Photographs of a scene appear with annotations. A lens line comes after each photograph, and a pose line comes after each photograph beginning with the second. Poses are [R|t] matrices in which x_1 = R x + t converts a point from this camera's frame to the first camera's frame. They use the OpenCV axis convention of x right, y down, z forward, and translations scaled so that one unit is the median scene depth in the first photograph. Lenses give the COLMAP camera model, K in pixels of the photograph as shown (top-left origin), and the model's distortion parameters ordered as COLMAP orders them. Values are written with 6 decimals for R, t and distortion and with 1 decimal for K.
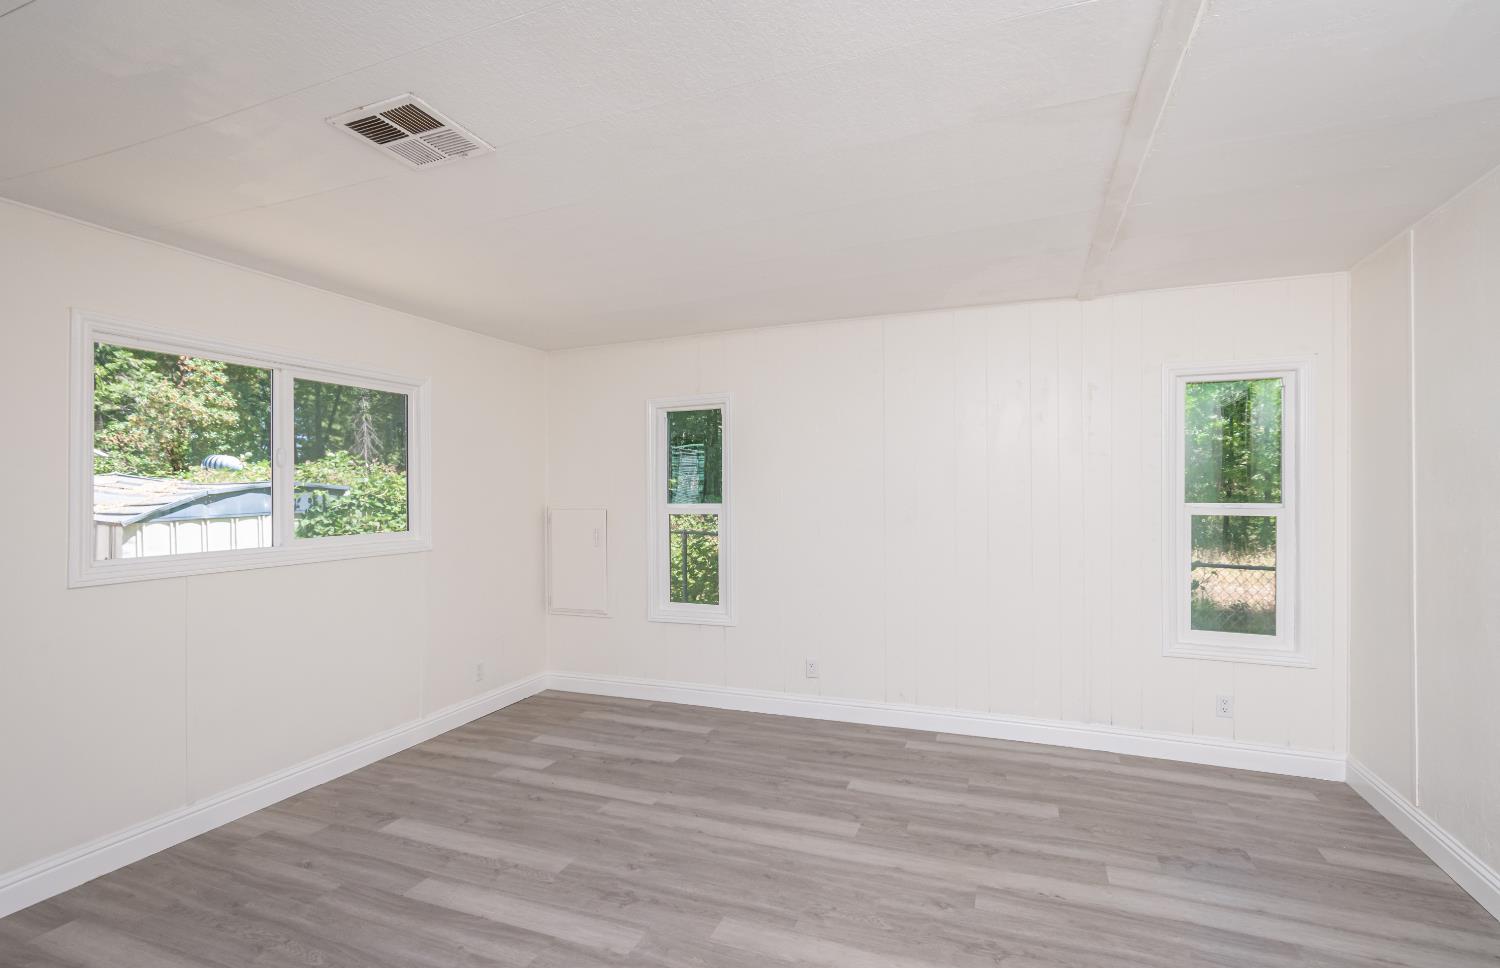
lens RADIAL K [[683.9, 0, 758.0], [0, 683.9, 493.5], [0, 0, 1]] dist [0.000432, 0.000407]
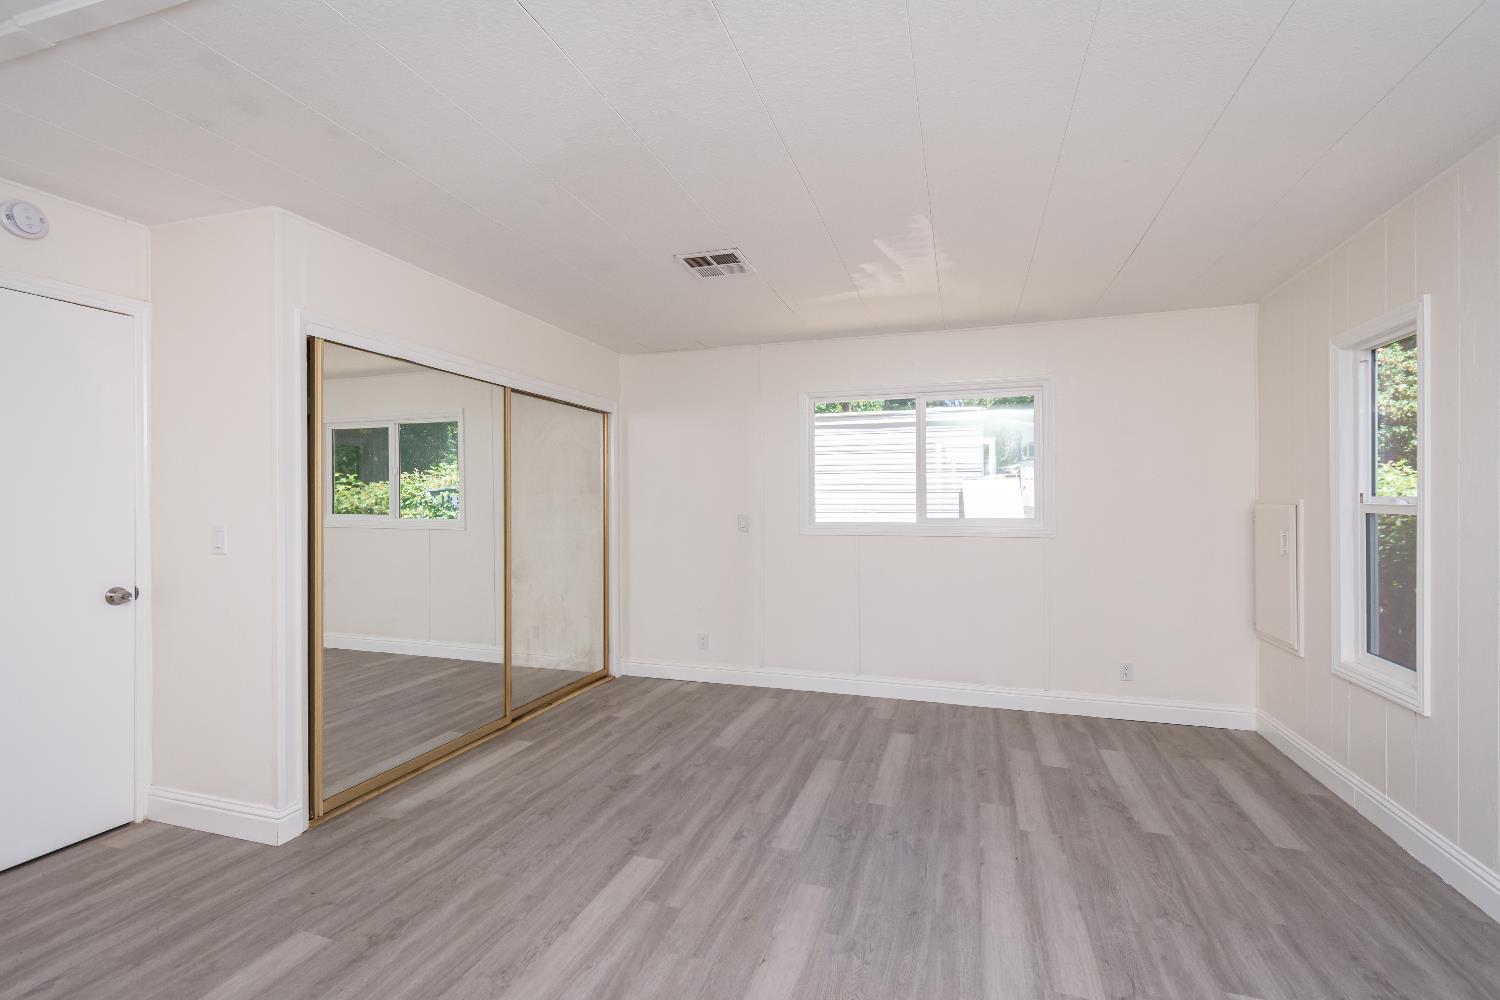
lens RADIAL K [[664.7, 0, 747.3], [0, 664.7, 499.4], [0, 0, 1]] dist [0.001003, -0.000647]
pose [[0.052056, 0.008465, -0.998608, 0.705696], [0.001775, 0.999962, 0.008569, 0.018116], [0.998643, -0.002219, 0.052039, 0.618404]]
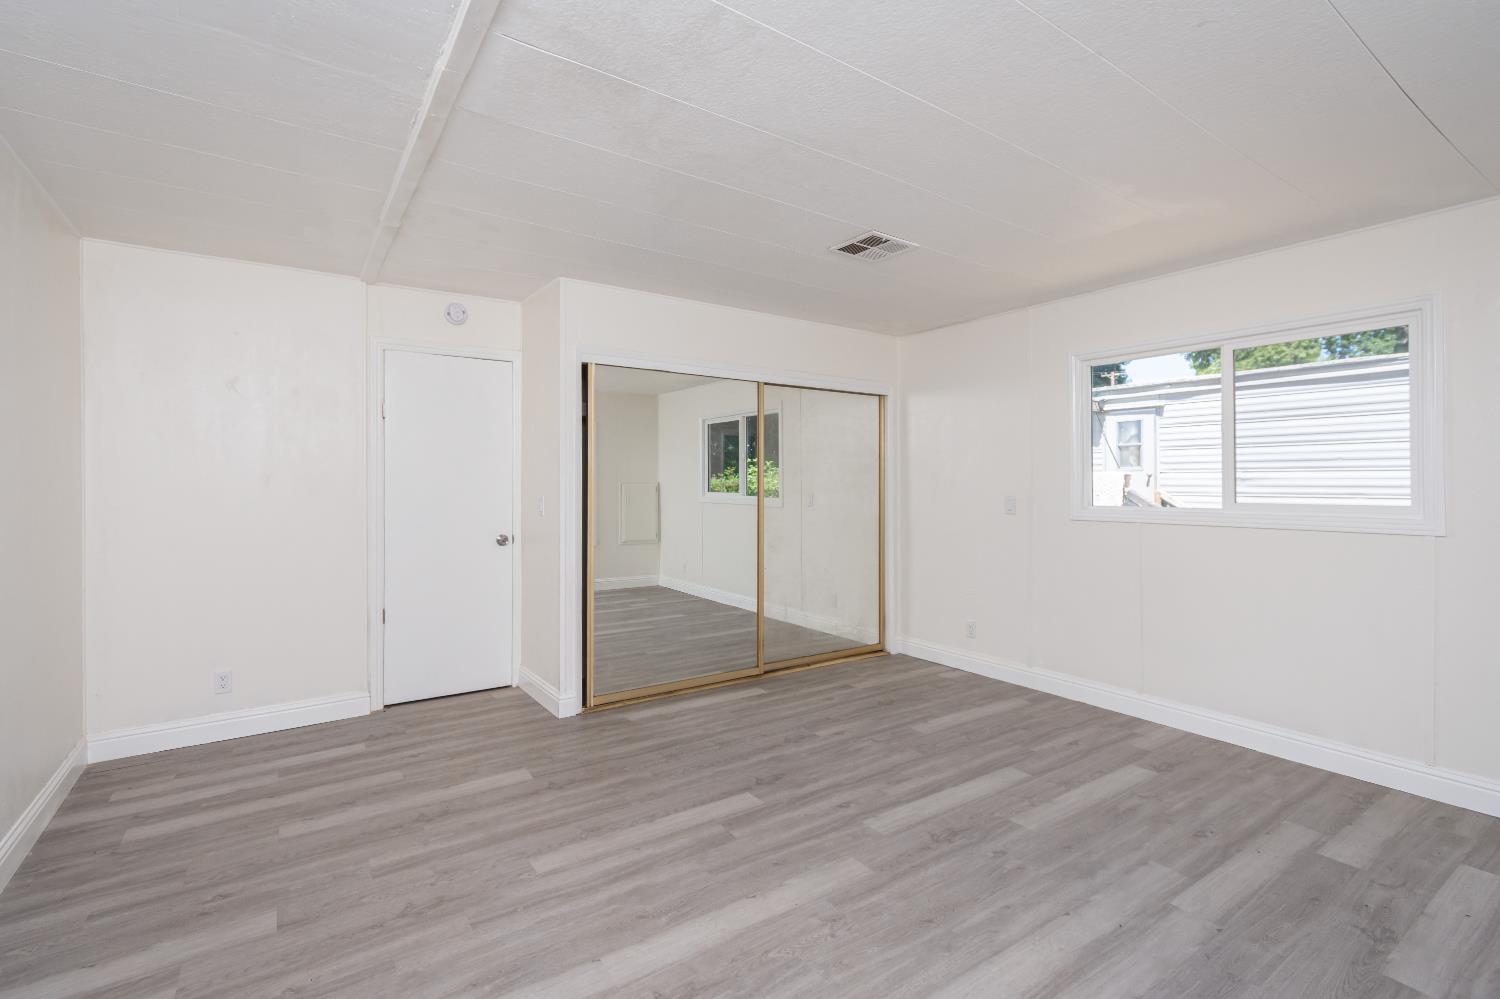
lens RADIAL K [[682.5, 0, 755.7], [0, 682.5, 480.4], [0, 0, 1]] dist [-0.000861, -0.000758]
pose [[-0.563854, 0.007660, -0.825839, 0.664092], [0.006160, 0.999968, 0.005069, 0.022779], [0.825852, -0.002229, -0.563883, 1.072911]]
